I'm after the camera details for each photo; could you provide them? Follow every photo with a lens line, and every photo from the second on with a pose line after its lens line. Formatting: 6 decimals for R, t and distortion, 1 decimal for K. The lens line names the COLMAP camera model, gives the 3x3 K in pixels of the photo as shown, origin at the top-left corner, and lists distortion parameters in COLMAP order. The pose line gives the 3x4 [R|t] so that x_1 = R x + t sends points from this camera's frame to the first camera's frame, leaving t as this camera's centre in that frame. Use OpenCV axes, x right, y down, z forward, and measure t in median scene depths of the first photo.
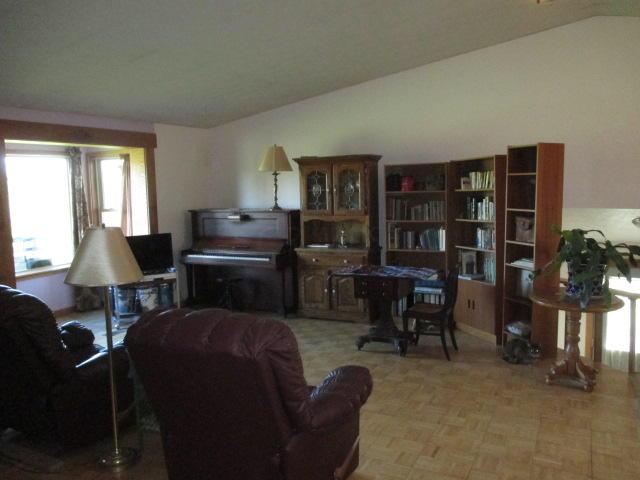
lens RADIAL K [[540.1, 0, 320.0], [0, 540.1, 240.0], [0, 0, 1]] dist [-0.006263, -0.003654]
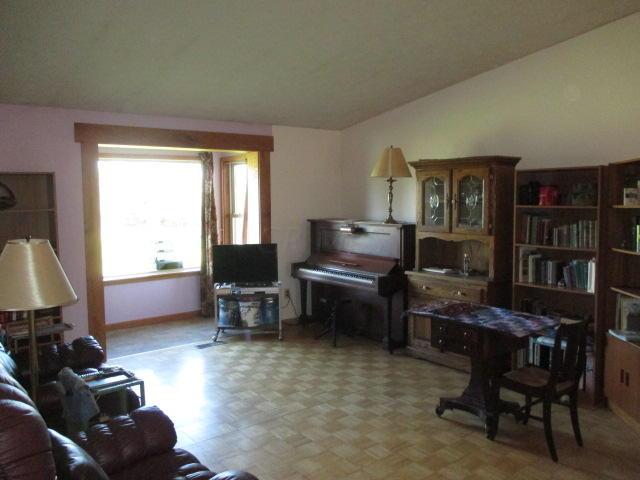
lens RADIAL K [[540.1, 0, 320.0], [0, 540.1, 240.0], [0, 0, 1]] dist [-0.006263, -0.003654]
pose [[0.906243, 0.054958, -0.419170, 0.179009], [-0.060931, 0.998142, -0.000865, -0.023373], [0.418343, 0.026324, 0.907908, 0.200088]]
